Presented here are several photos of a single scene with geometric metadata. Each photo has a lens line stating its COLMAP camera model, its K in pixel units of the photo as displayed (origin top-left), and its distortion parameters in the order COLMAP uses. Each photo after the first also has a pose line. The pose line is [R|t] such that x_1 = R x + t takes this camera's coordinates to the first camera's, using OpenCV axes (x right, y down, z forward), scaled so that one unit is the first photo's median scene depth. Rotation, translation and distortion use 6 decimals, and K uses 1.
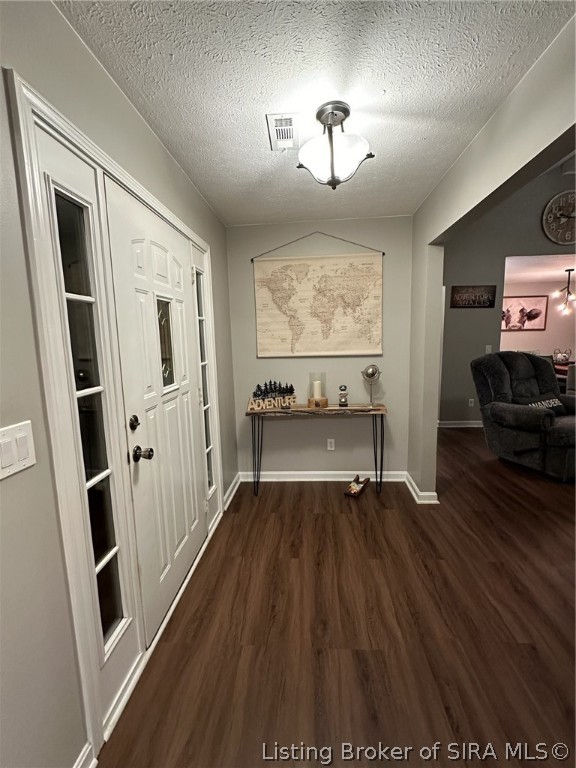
lens RADIAL K [[337.6, 0, 288.8], [0, 337.6, 383.7], [0, 0, 1]] dist [0.000119, -0.000205]
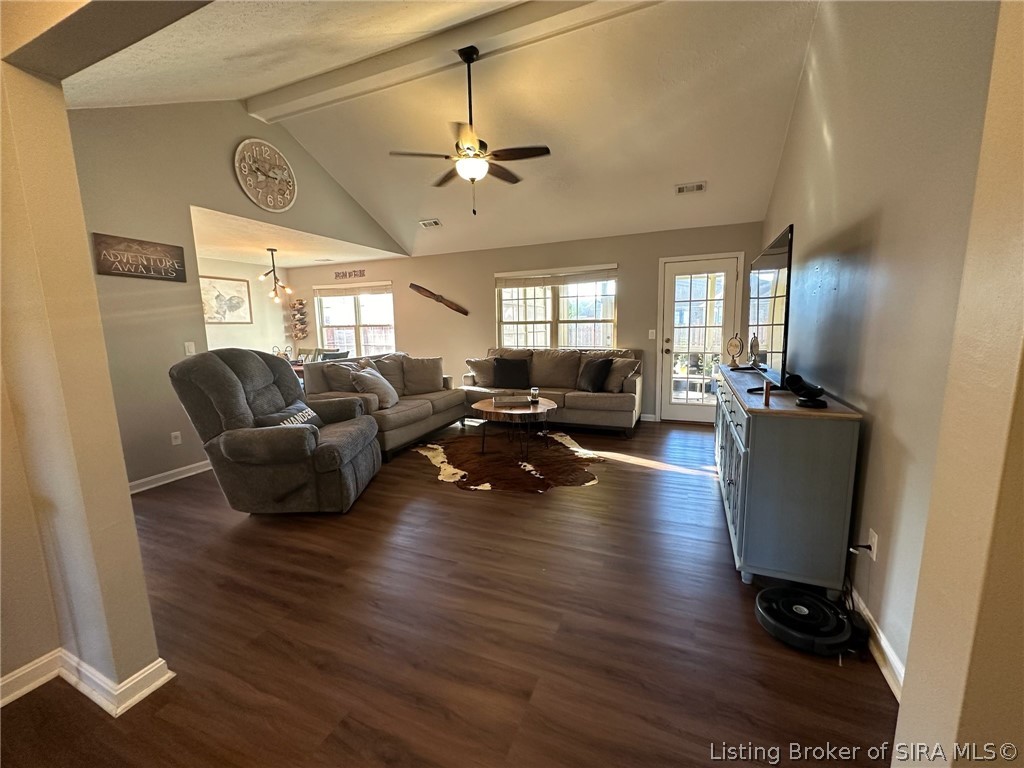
lens RADIAL K [[409.9, 0, 512.8], [0, 409.9, 384.8], [0, 0, 1]] dist [-0.004277, 0.001900]
pose [[0.327104, -0.120066, 0.937330, 0.092078], [0.142483, 0.986822, 0.076683, -0.011381], [-0.934185, 0.108470, 0.339901, 0.256320]]
